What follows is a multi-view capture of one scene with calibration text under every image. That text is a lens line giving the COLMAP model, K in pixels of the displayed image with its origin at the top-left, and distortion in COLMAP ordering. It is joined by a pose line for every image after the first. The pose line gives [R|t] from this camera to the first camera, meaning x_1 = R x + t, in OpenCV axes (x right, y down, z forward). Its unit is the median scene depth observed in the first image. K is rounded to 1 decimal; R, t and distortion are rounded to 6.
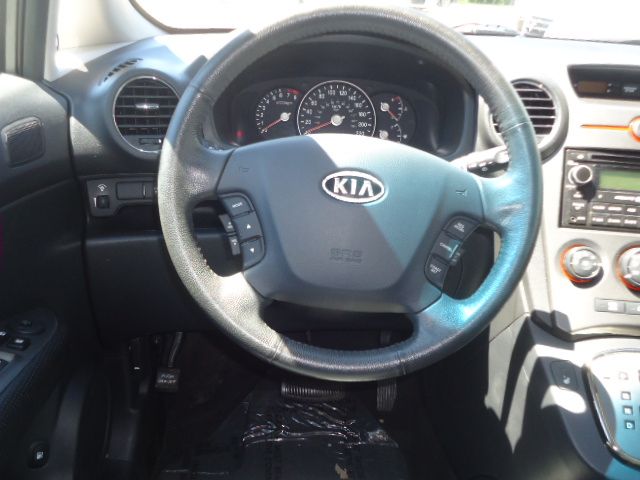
lens RADIAL K [[607.3, 0, 320.0], [0, 607.3, 241.0], [0, 0, 1]] dist [0.040209, 0.000000]
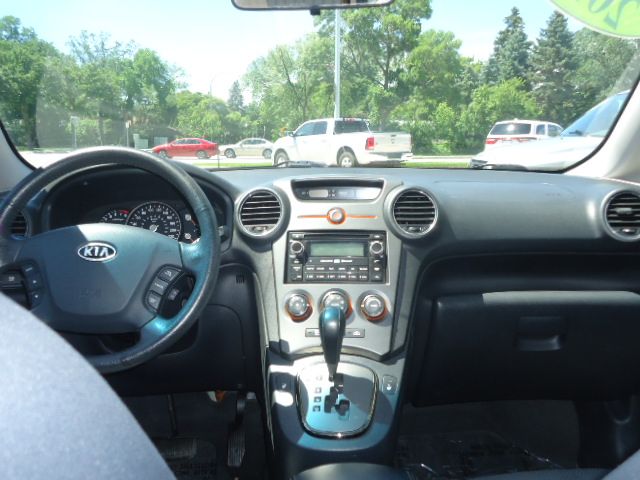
lens RADIAL K [[607.3, 0, 320.4], [0, 607.3, 239.8], [0, 0, 1]] dist [0.040209, 0.000000]
pose [[0.997460, -0.071198, -0.001845, 0.486859], [0.068597, 0.967336, -0.244040, 0.237765], [0.019160, 0.243294, 0.969763, -0.437626]]
